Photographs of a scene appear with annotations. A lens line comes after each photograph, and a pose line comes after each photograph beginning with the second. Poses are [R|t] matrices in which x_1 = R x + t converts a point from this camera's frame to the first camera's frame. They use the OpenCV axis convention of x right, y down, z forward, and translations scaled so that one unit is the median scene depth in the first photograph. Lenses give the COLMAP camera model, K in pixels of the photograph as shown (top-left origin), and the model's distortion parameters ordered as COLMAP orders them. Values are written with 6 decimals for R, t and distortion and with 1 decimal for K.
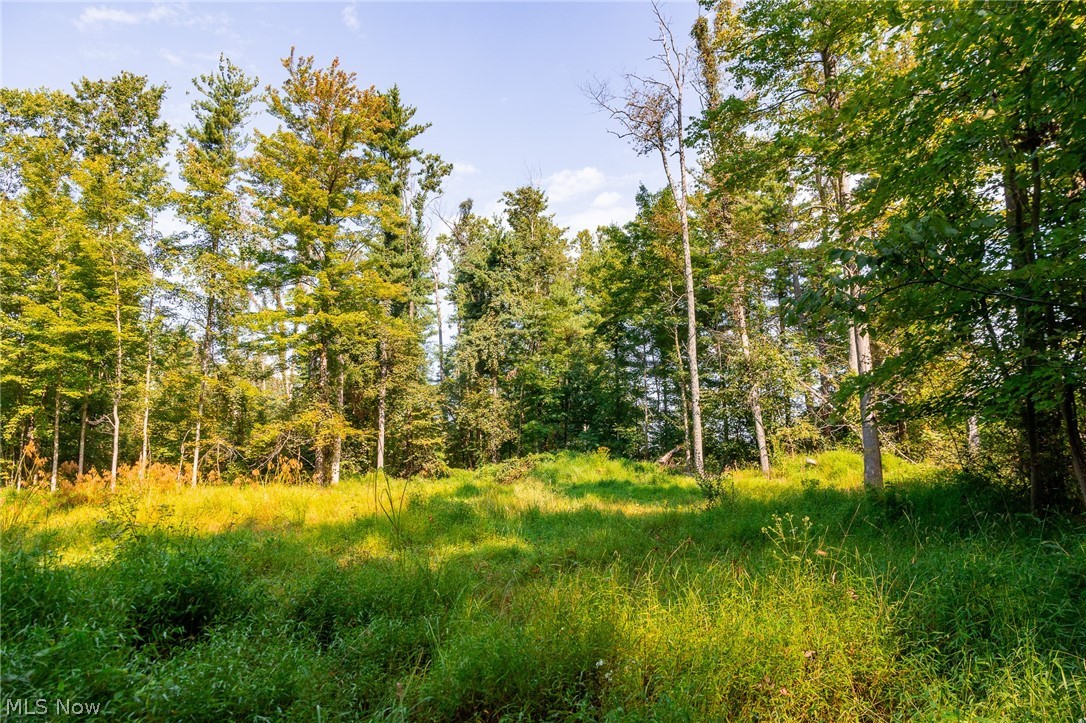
lens RADIAL K [[729.9, 0, 542.1], [0, 729.9, 356.9], [0, 0, 1]] dist [-0.000339, 0.007815]
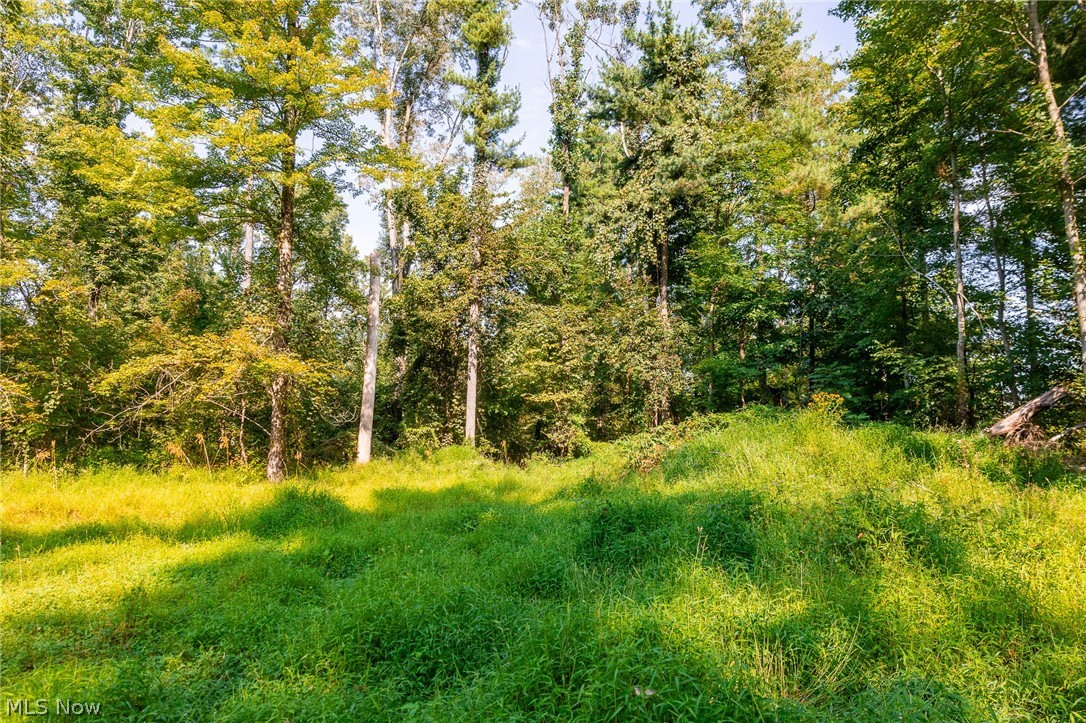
lens RADIAL K [[729.9, 0, 534.3], [0, 729.9, 370.9], [0, 0, 1]] dist [-0.000339, 0.007815]
pose [[0.899112, -0.024286, -0.437044, 0.092856], [0.048072, 0.997899, 0.043446, 0.069849], [0.435071, -0.060072, 0.898390, 0.467350]]
